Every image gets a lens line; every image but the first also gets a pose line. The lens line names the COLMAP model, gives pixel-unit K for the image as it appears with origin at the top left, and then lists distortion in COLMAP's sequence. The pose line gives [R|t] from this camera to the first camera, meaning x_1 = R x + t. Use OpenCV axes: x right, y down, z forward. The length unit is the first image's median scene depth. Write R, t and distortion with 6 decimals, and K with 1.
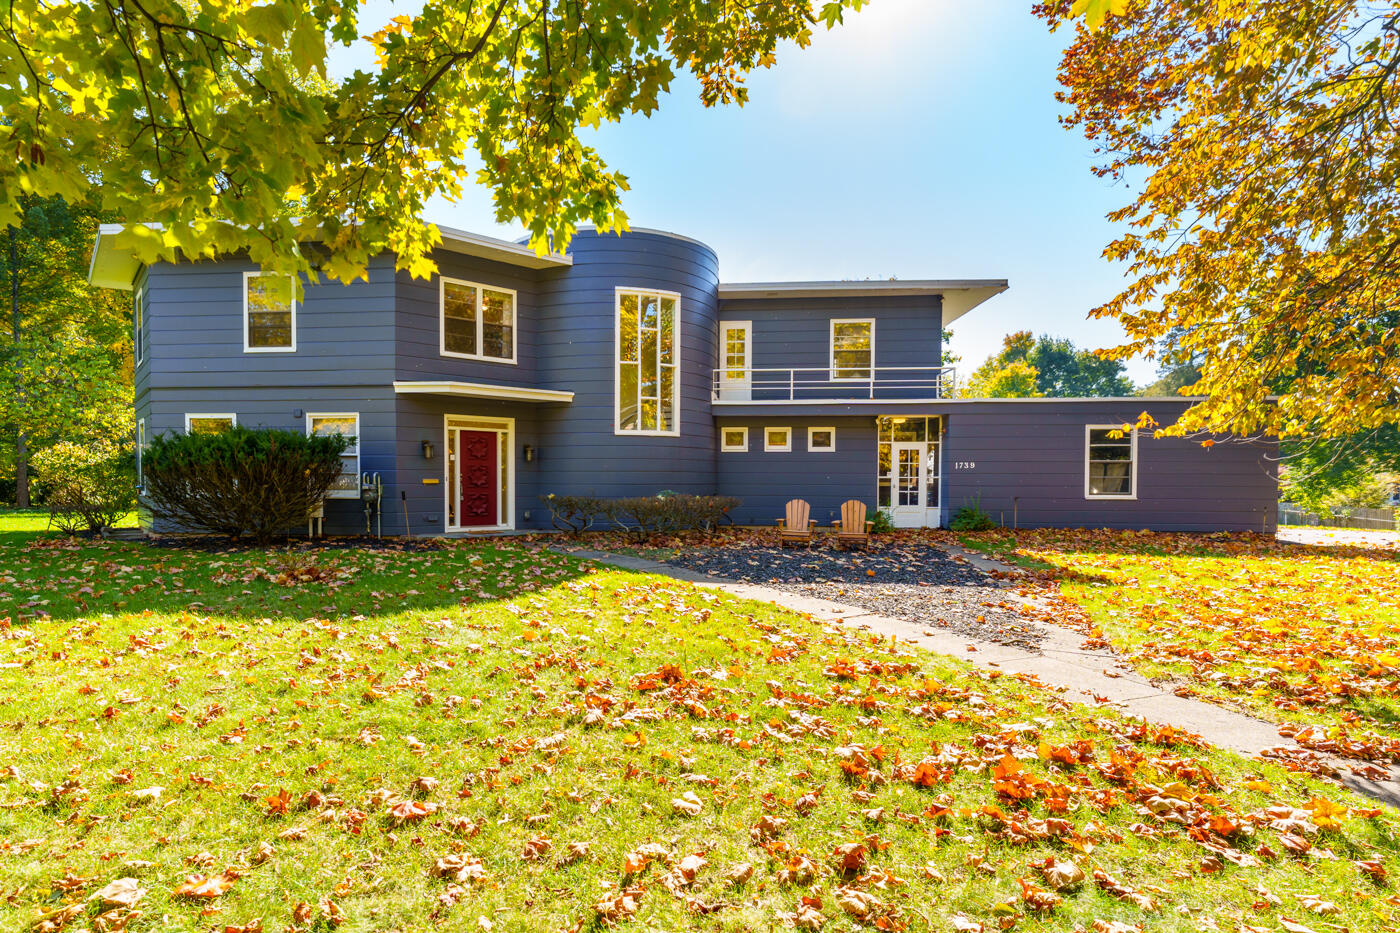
lens RADIAL K [[691.8, 0, 694.7], [0, 691.8, 501.0], [0, 0, 1]] dist [-0.000260, 0.000402]
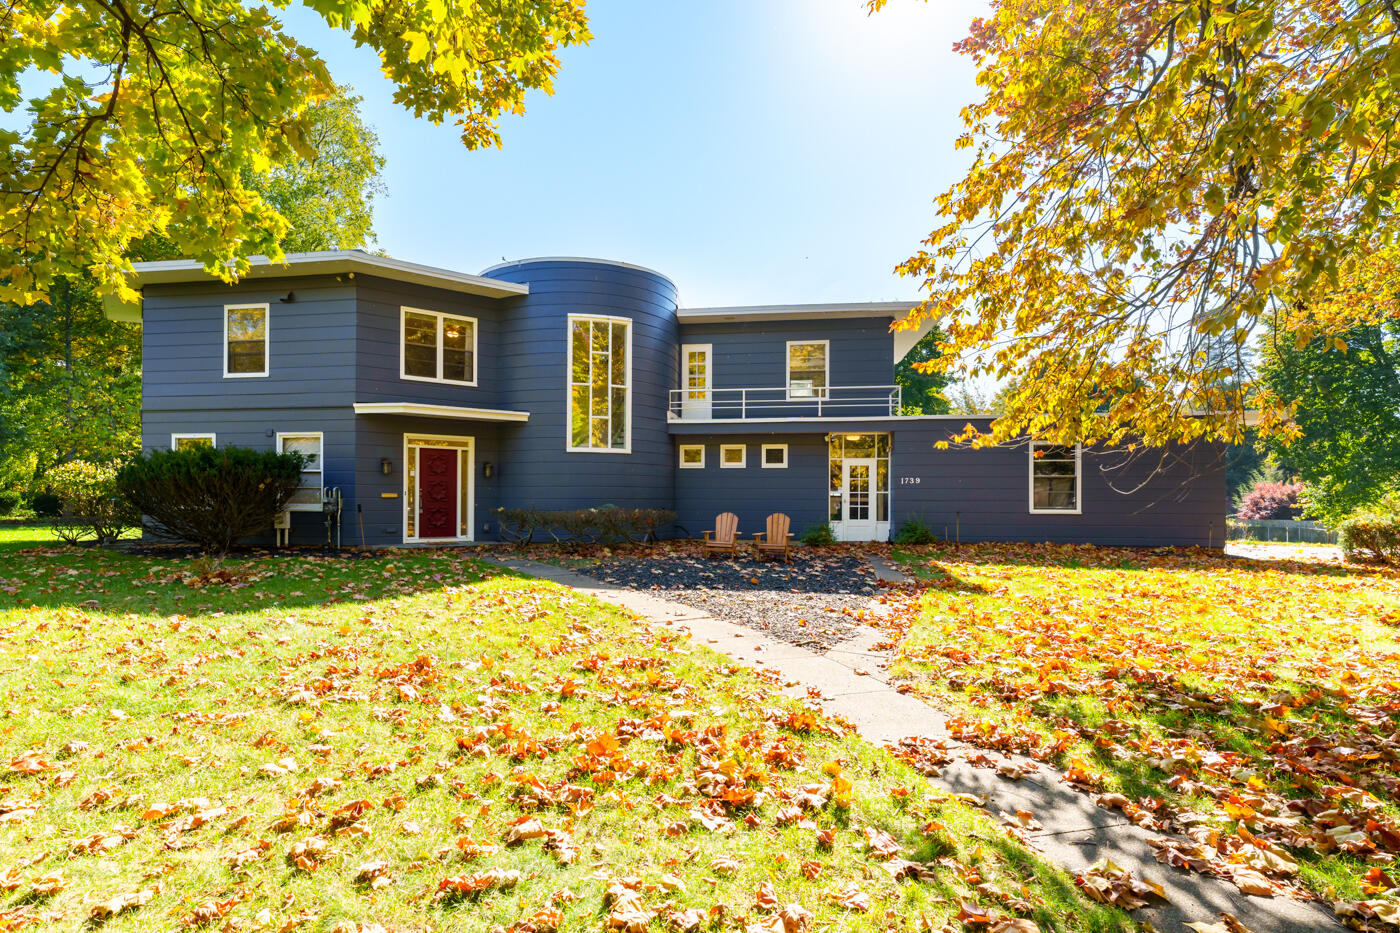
lens RADIAL K [[671.4, 0, 699.7], [0, 671.4, 492.9], [0, 0, 1]] dist [0.000515, -0.000379]
pose [[0.998406, -0.000421, -0.056430, 0.145864], [-0.001835, 0.999201, -0.039934, 0.007568], [0.056401, 0.039974, 0.997608, -0.011204]]
